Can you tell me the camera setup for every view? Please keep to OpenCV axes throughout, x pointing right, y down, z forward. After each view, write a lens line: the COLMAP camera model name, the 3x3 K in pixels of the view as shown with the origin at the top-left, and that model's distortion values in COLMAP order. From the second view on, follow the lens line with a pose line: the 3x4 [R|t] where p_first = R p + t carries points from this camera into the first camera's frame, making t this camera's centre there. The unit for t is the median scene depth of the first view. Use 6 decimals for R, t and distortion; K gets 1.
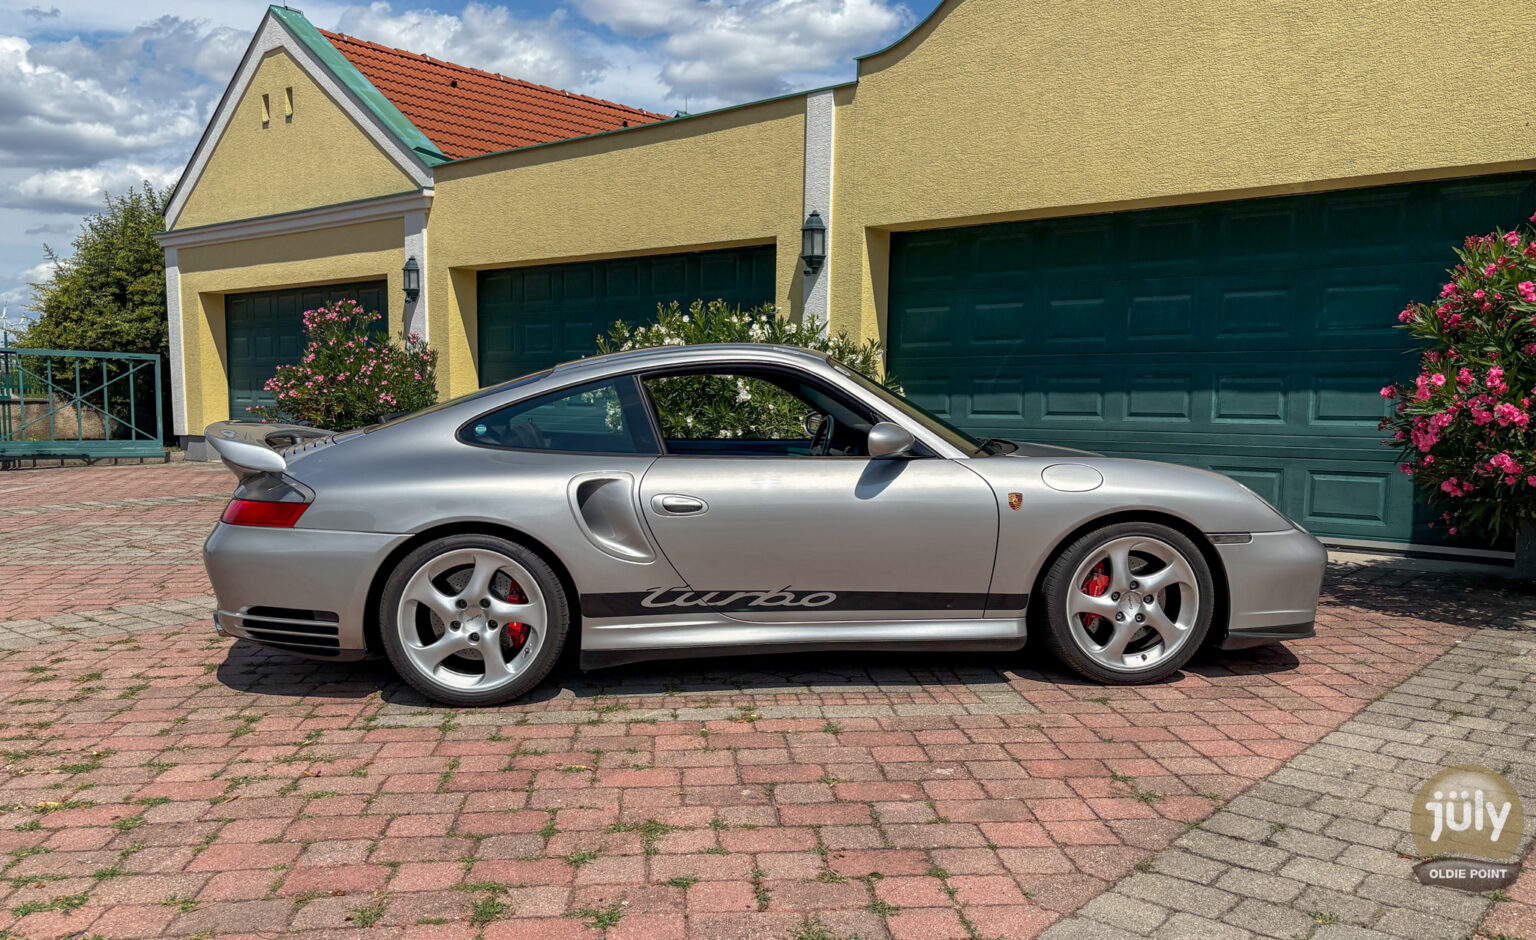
lens RADIAL K [[1219.5, 0, 763.4], [0, 1219.5, 541.2], [0, 0, 1]] dist [0.006155, 0.012080]
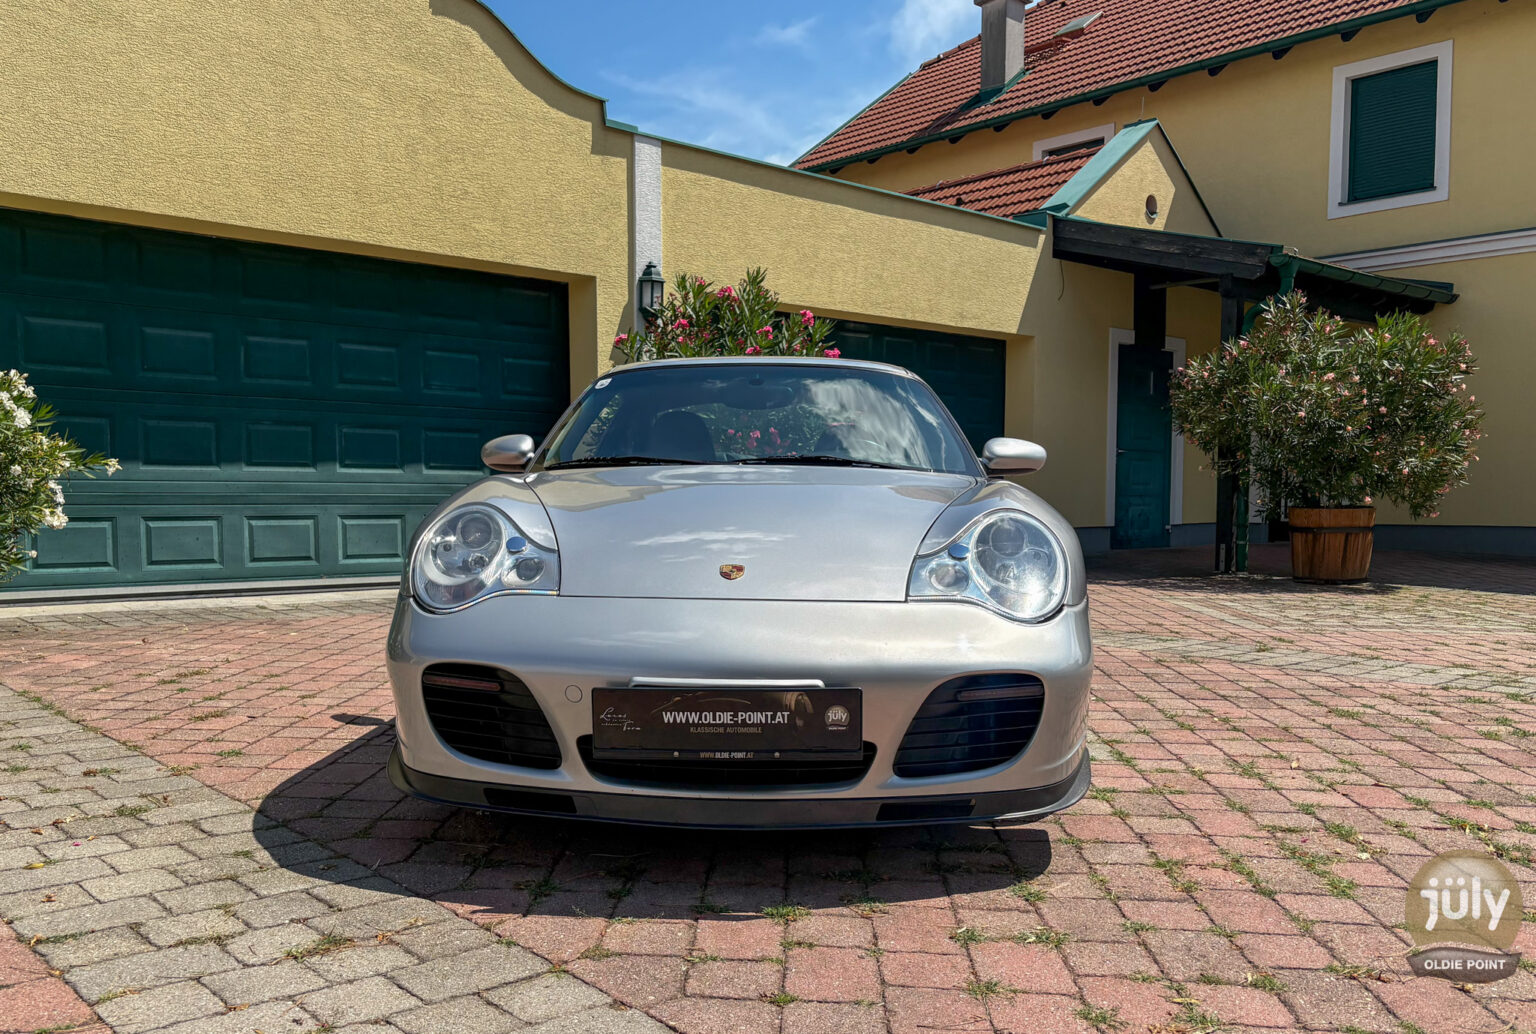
lens RADIAL K [[1291.2, 0, 706.5], [0, 1291.2, 588.8], [0, 0, 1]] dist [0.002318, -0.002019]
pose [[0.160649, -0.078789, 0.983862, -0.661469], [0.111008, 0.991927, 0.061309, -0.035404], [-0.980749, 0.099367, 0.168098, 0.564062]]
